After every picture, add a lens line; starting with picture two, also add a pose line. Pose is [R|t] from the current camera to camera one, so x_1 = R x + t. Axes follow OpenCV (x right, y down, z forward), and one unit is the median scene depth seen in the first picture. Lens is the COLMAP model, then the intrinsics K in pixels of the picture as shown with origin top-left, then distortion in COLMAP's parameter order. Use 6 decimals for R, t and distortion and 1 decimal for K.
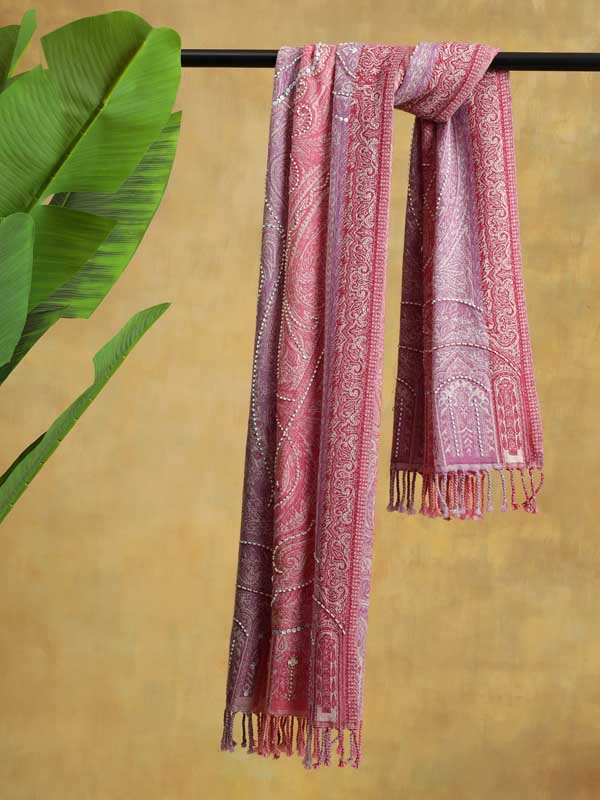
lens RADIAL K [[1844.6, 0, 336.3], [0, 1844.6, 389.9], [0, 0, 1]] dist [0.078840, 0.000000]
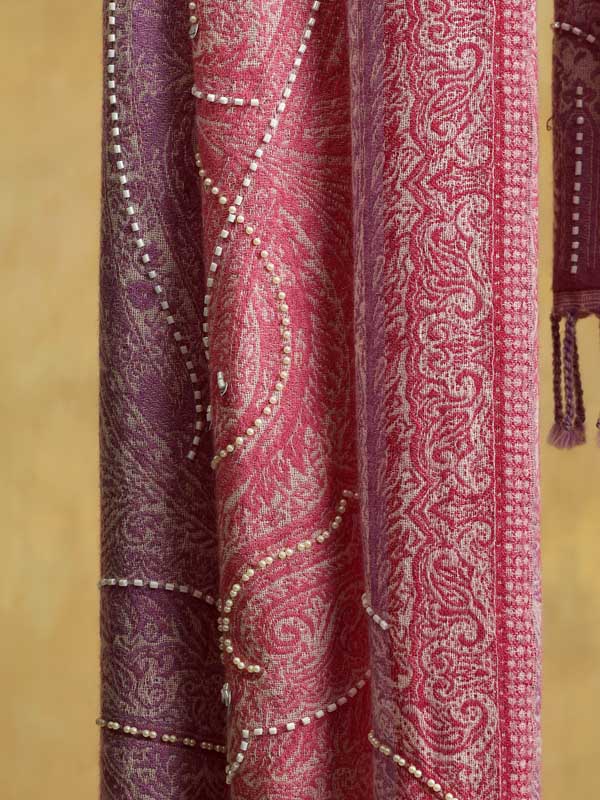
lens RADIAL K [[3076.3, 0, 300.6], [0, 3076.3, 401.1], [0, 0, 1]] dist [-0.008765, 0.000000]
pose [[0.990688, -0.075749, 0.113131, -0.076578], [0.072590, 0.996855, 0.031795, 0.039037], [-0.115183, -0.023287, 0.993071, 0.496117]]
